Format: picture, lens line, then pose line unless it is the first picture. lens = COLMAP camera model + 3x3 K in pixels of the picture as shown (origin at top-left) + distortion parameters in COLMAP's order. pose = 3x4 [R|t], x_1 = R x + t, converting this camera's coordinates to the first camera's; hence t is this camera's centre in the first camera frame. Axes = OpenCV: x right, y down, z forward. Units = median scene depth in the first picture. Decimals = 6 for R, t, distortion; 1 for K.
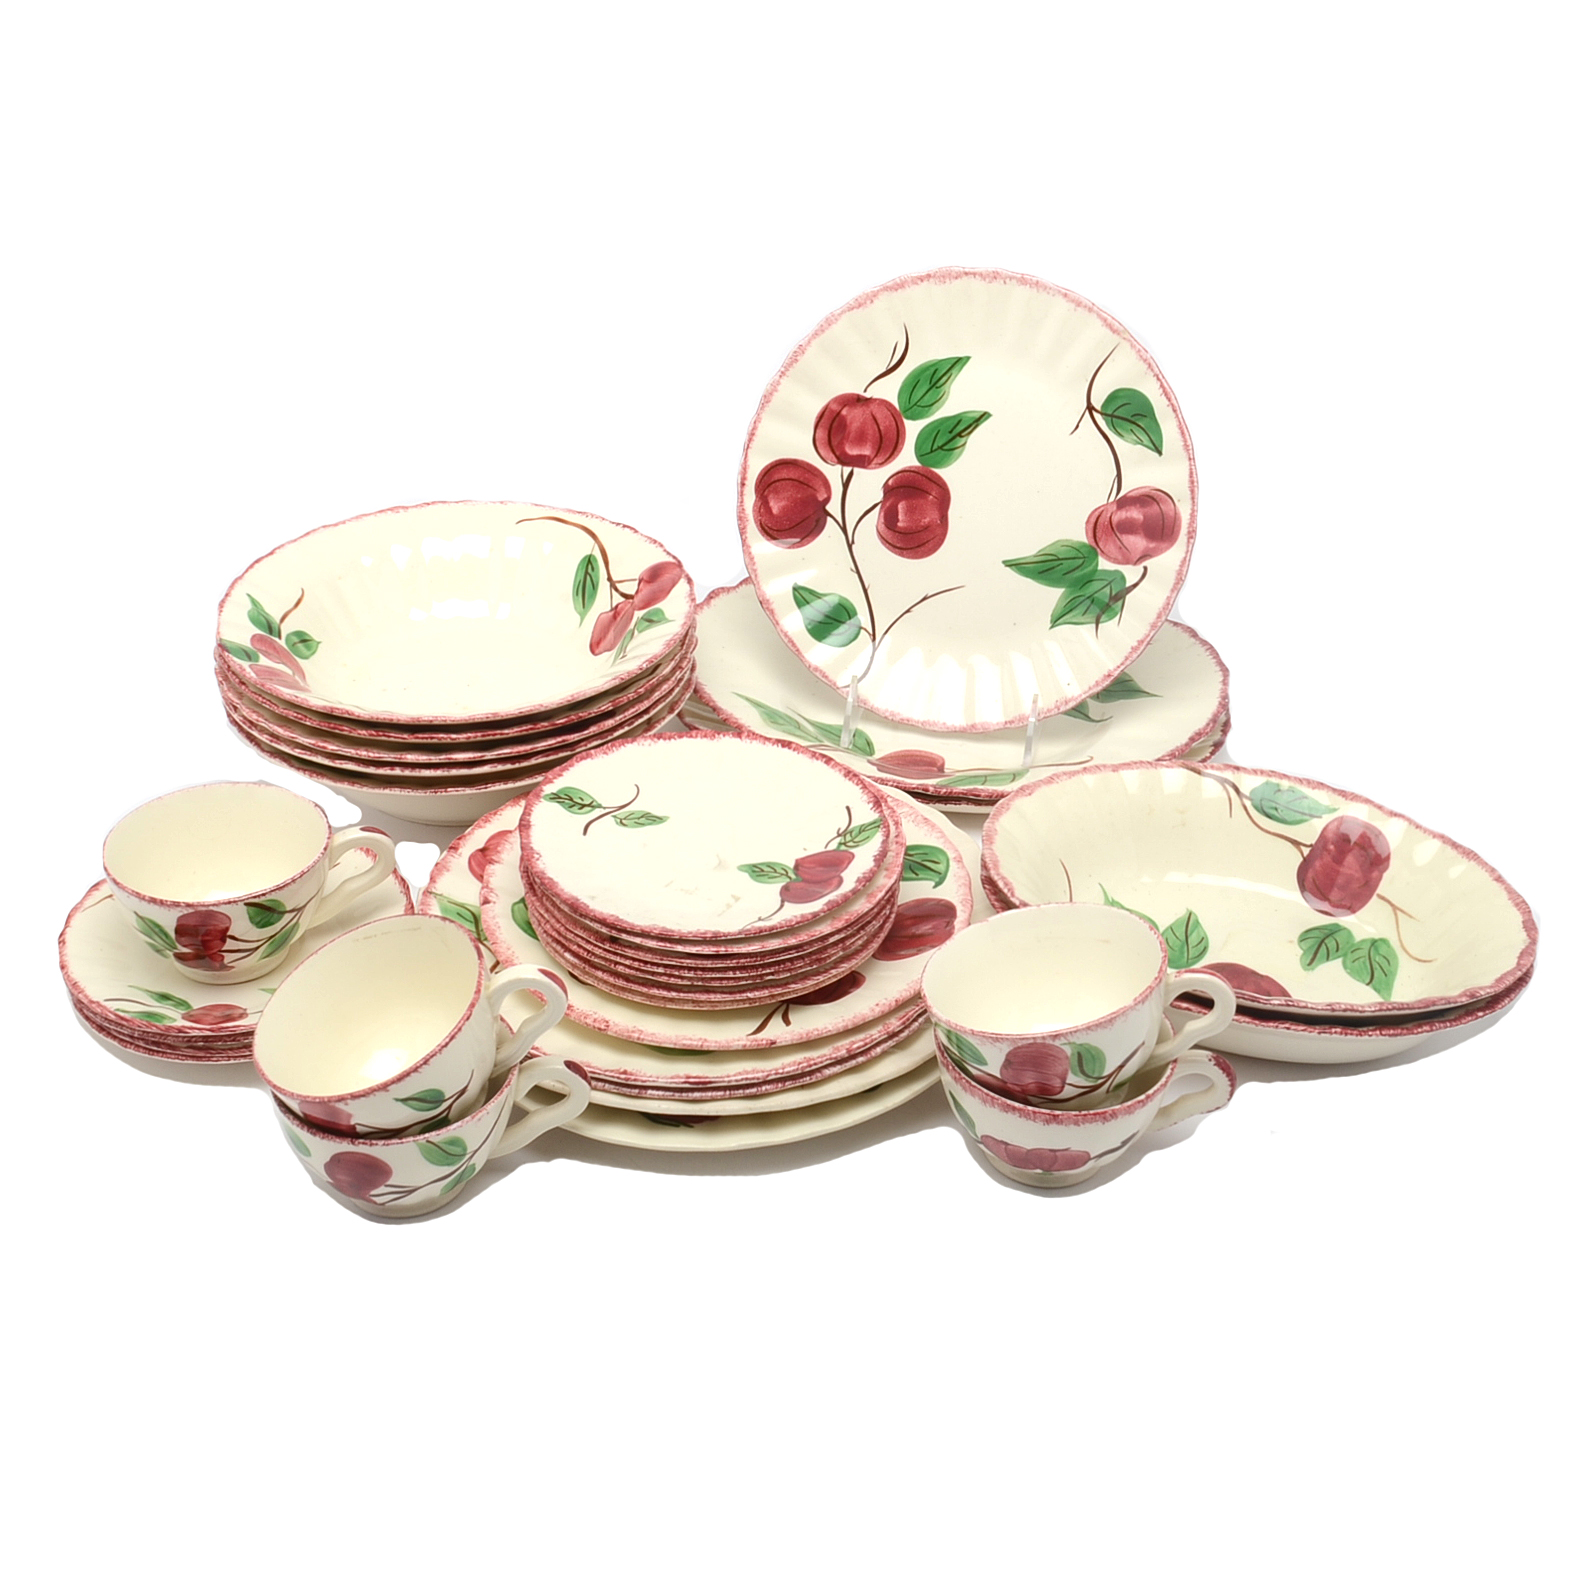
lens RADIAL K [[2320.0, 0, 765.9], [0, 2320.0, 692.9], [0, 0, 1]] dist [0.011587, 0.000000]
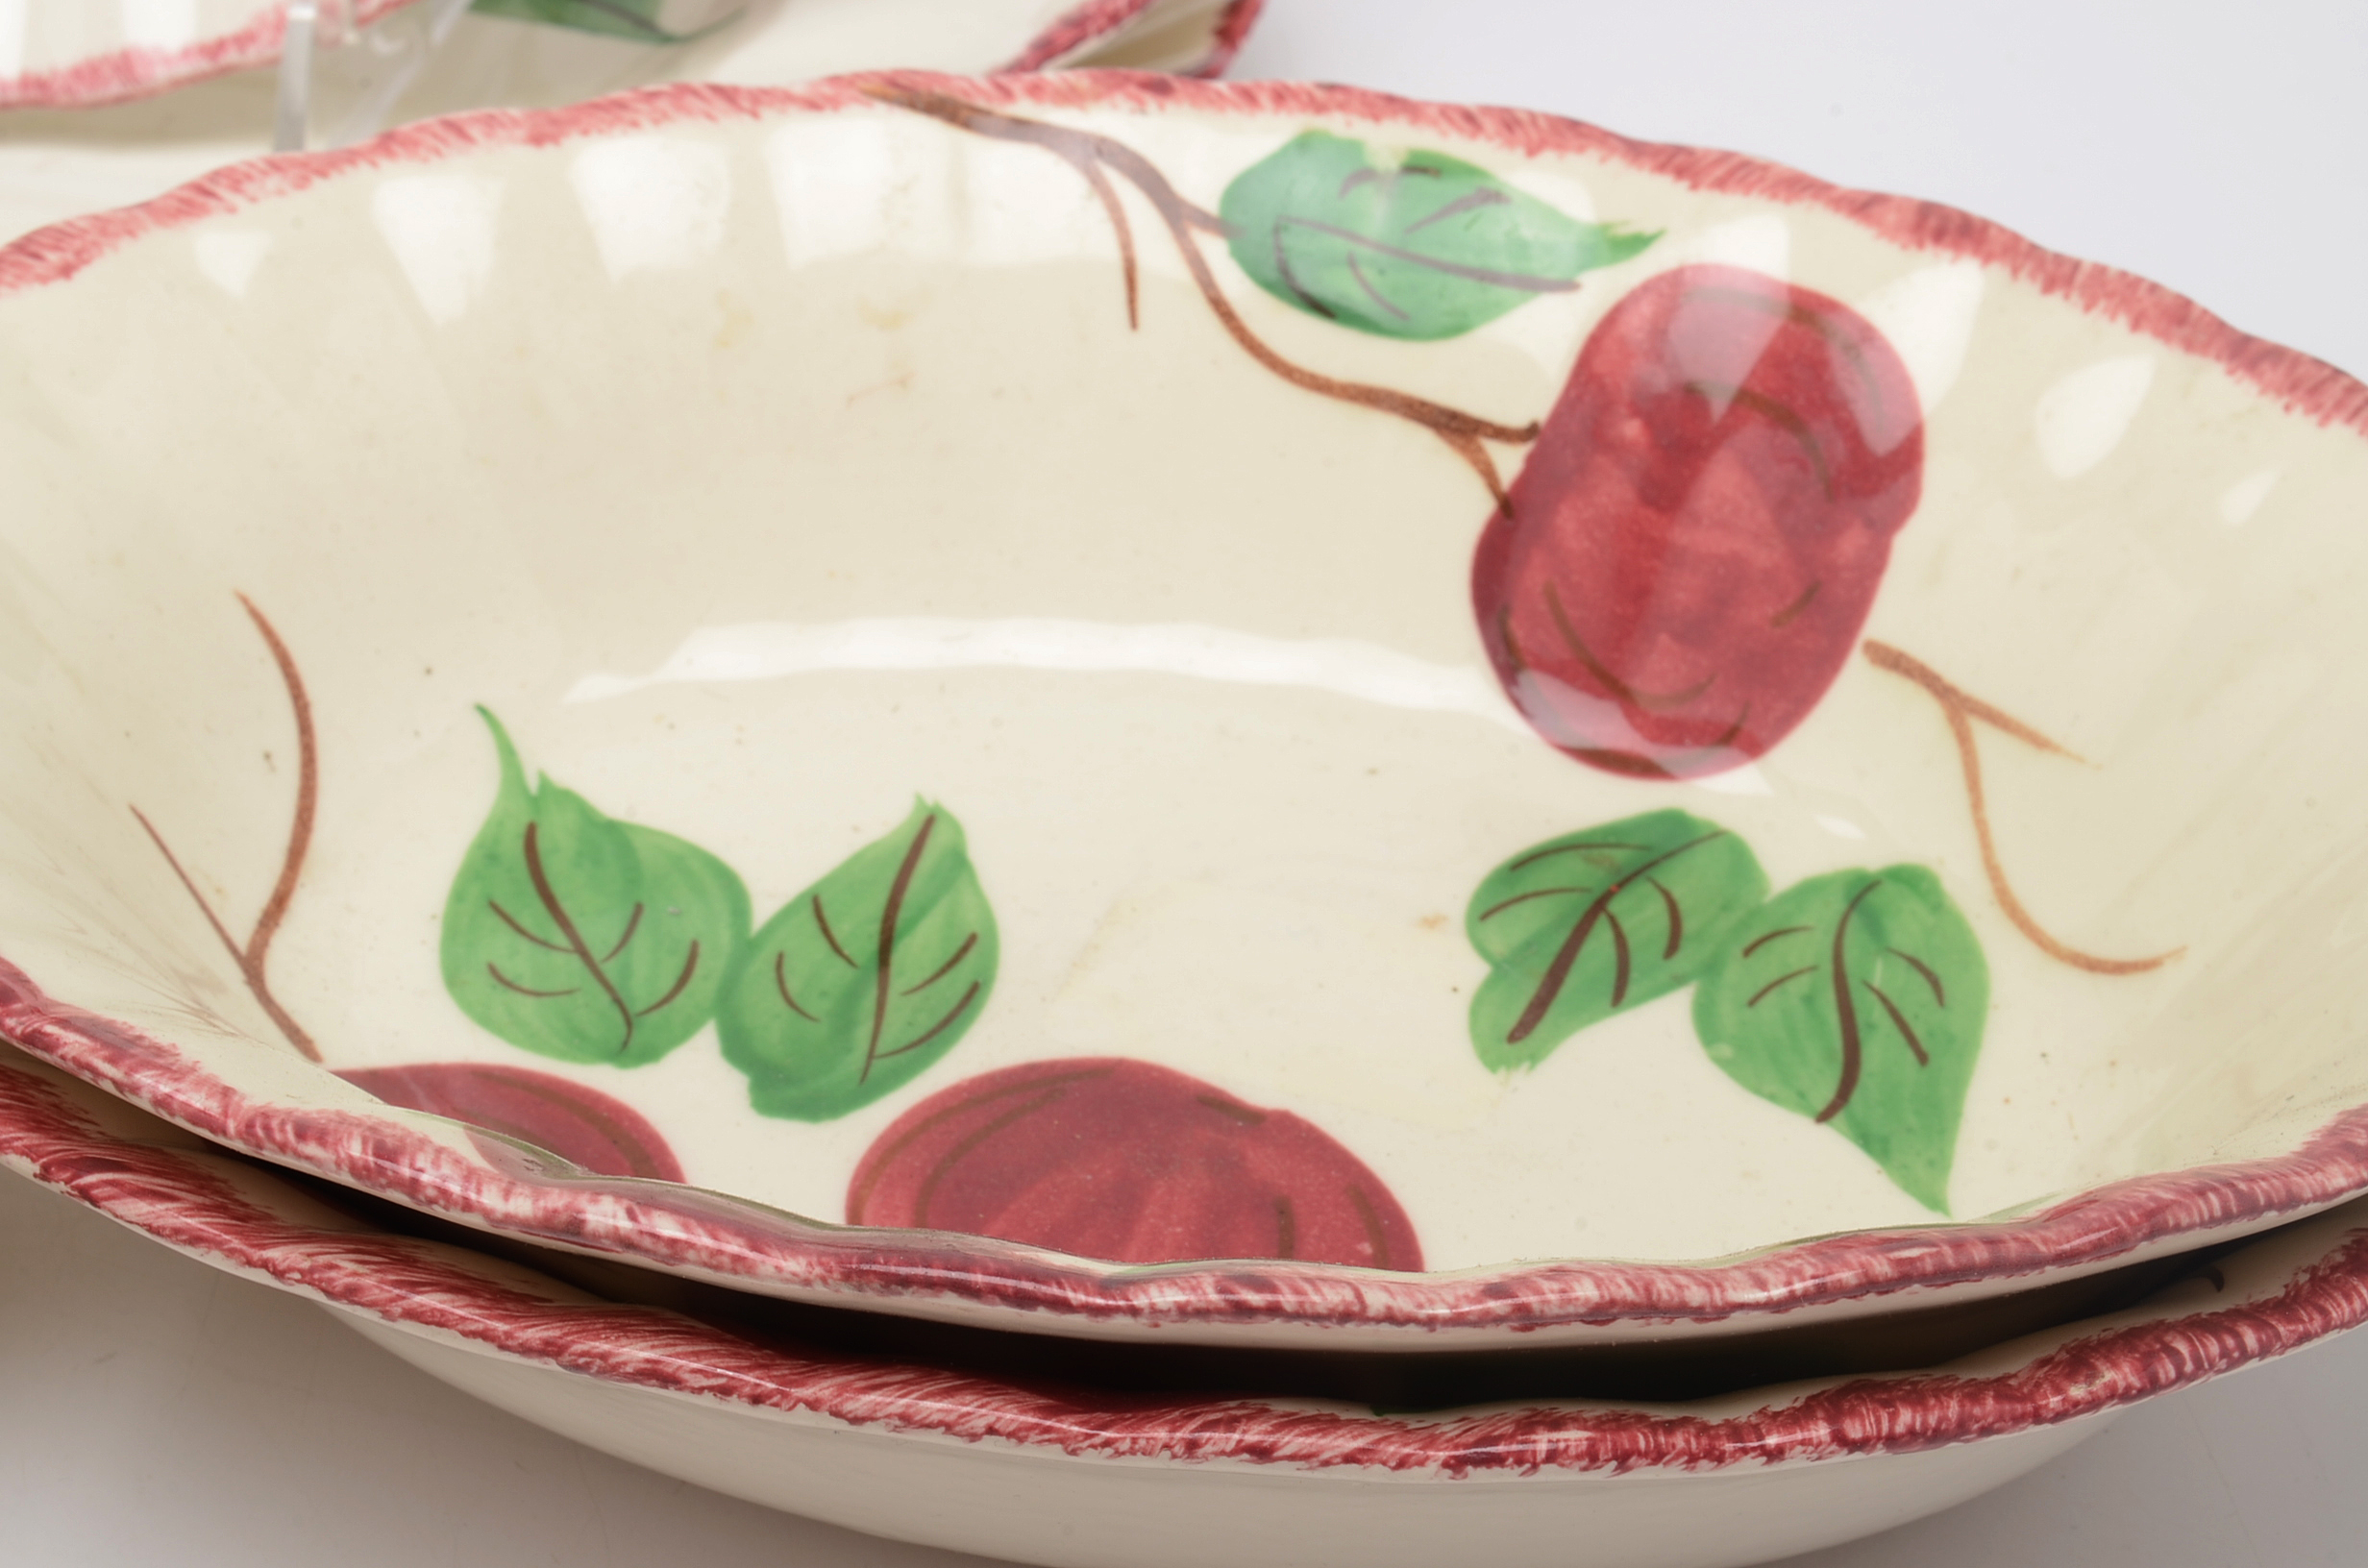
lens RADIAL K [[4821.5, 0, 1183.6], [0, 4821.5, 785.4], [0, 0, 1]] dist [-0.030507, 0.000000]
pose [[0.995290, -0.076081, 0.060079, 0.182780], [0.072798, 0.995826, 0.055054, 0.072598], [-0.064017, -0.050421, 0.996674, 0.607008]]
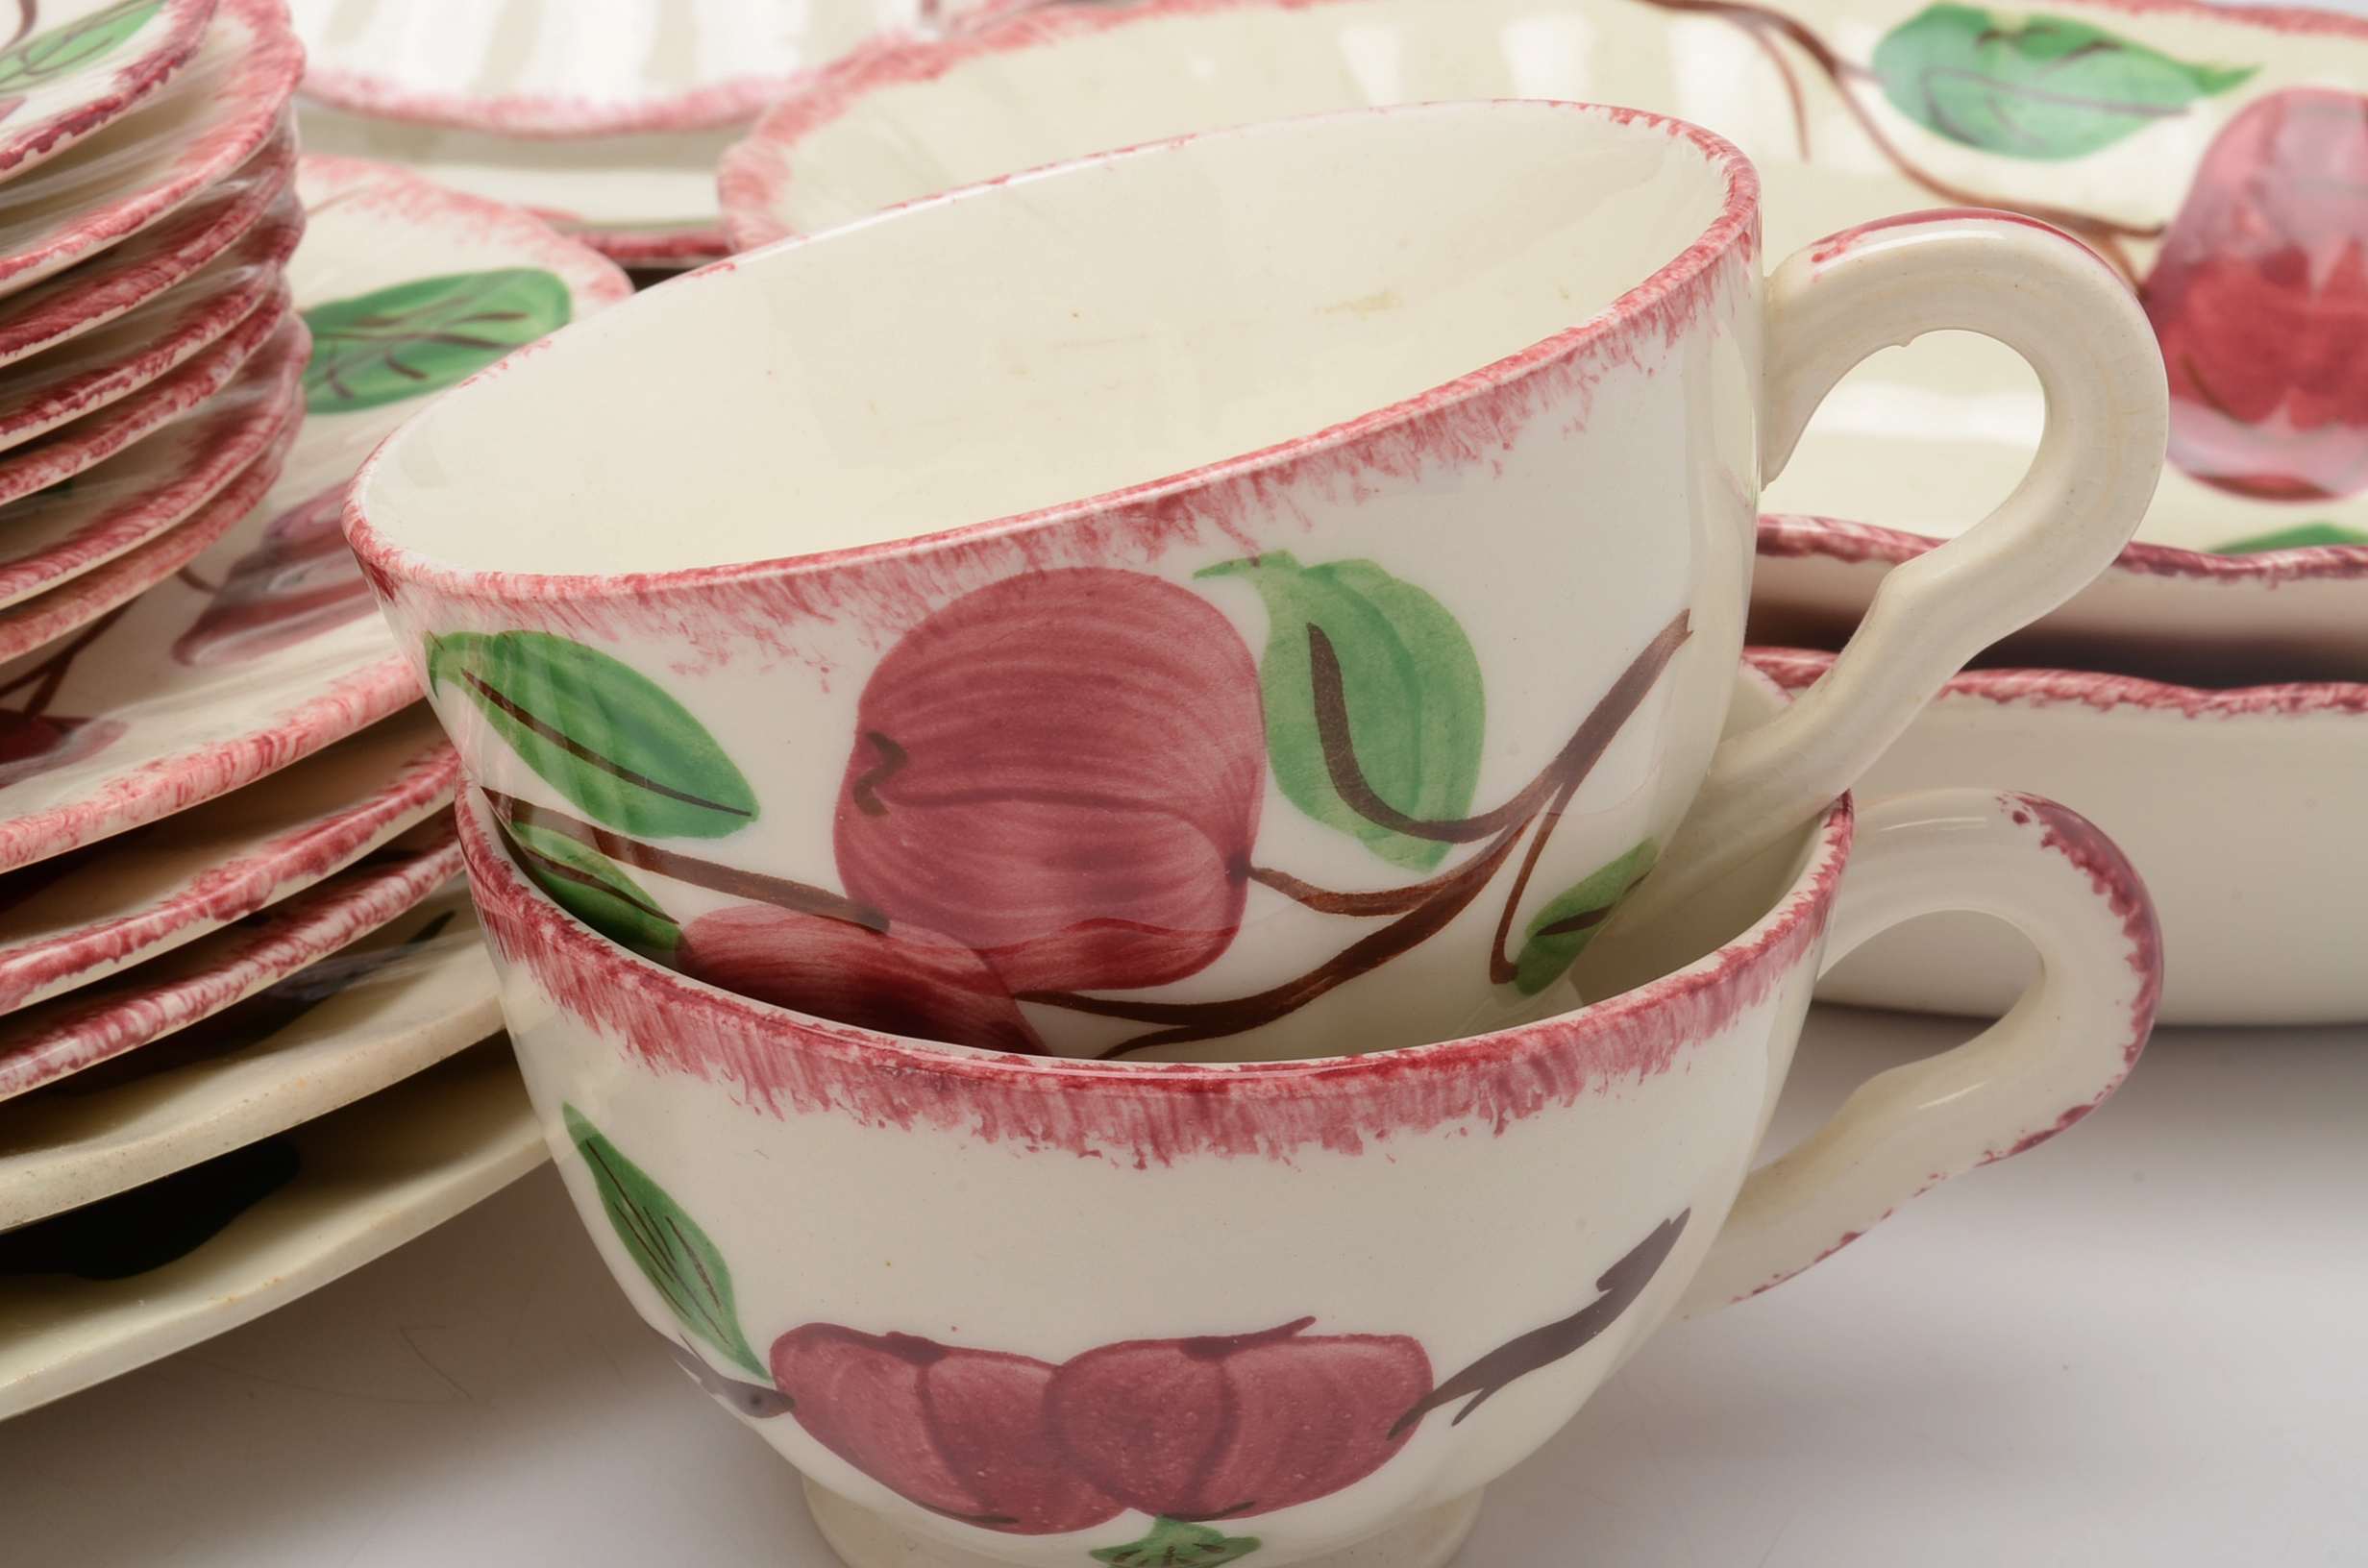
lens RADIAL K [[4821.5, 0, 1188.3], [0, 4821.5, 781.3], [0, 0, 1]] dist [-0.030507, 0.000000]
pose [[0.984201, -0.076754, 0.159555, 0.060759], [0.094354, 0.989899, -0.105819, 0.165069], [-0.149821, 0.119201, 0.981501, 0.565268]]
